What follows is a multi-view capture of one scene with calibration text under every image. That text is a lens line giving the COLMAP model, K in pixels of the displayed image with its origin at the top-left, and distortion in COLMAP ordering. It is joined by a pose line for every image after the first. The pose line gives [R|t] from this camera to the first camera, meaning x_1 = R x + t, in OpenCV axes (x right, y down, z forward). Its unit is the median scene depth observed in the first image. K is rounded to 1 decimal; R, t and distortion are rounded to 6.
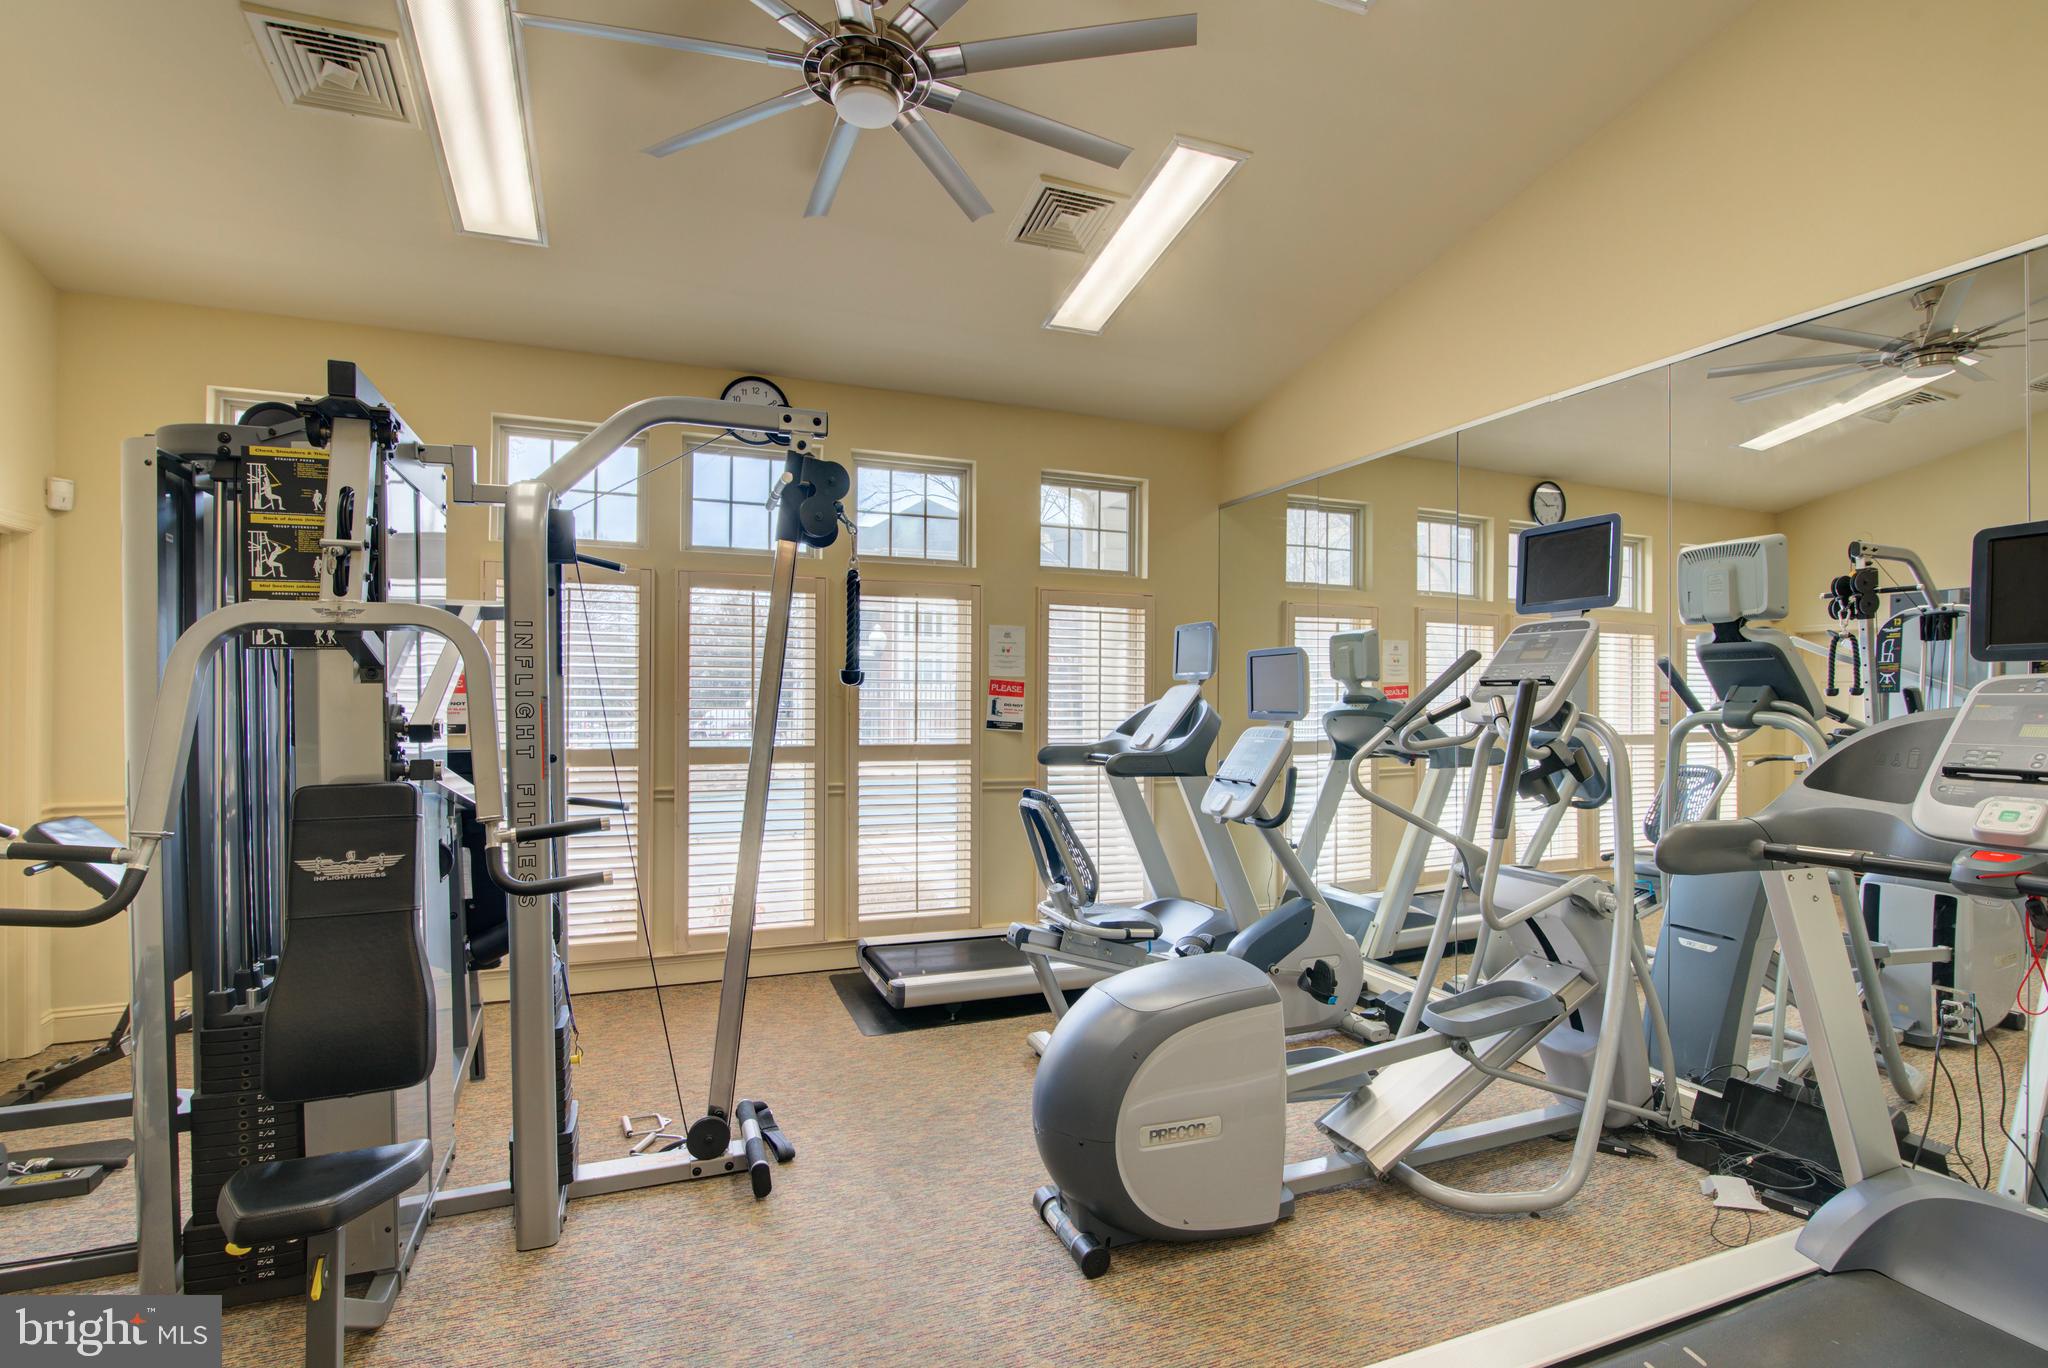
lens RADIAL K [[940.2, 0, 1025.2], [0, 940.2, 692.7], [0, 0, 1]] dist [-0.017147, 0.001147]
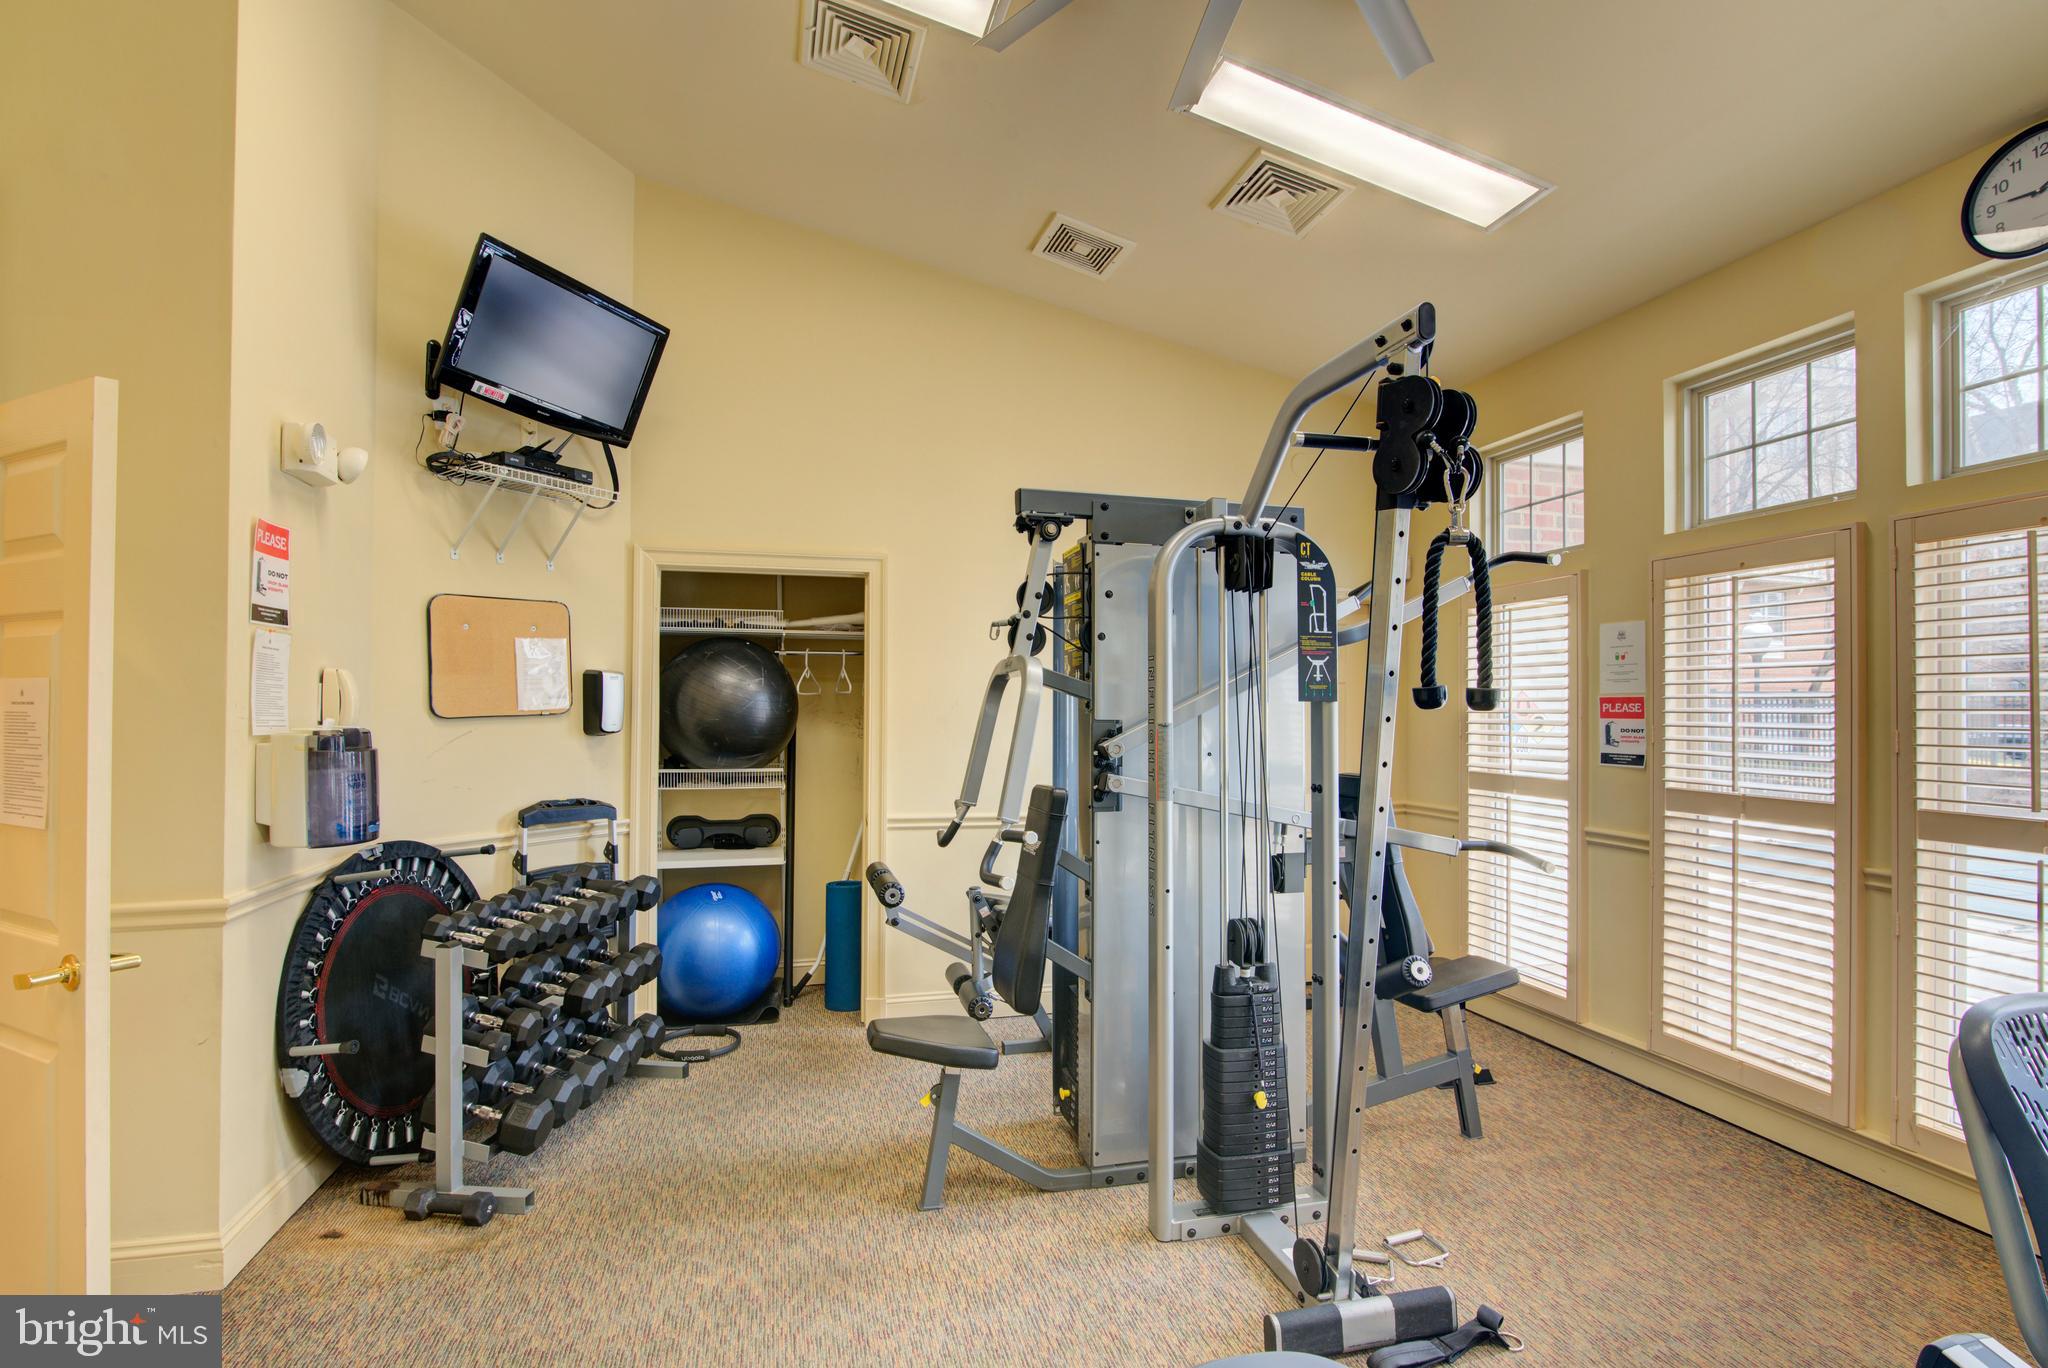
lens RADIAL K [[940.2, 0, 1025.2], [0, 940.2, 692.7], [0, 0, 1]] dist [-0.017147, 0.001147]
pose [[-0.104897, -0.028567, -0.994073, 0.741547], [-0.032129, 0.999163, -0.025323, 0.015775], [0.993964, 0.029282, -0.105727, 0.621731]]
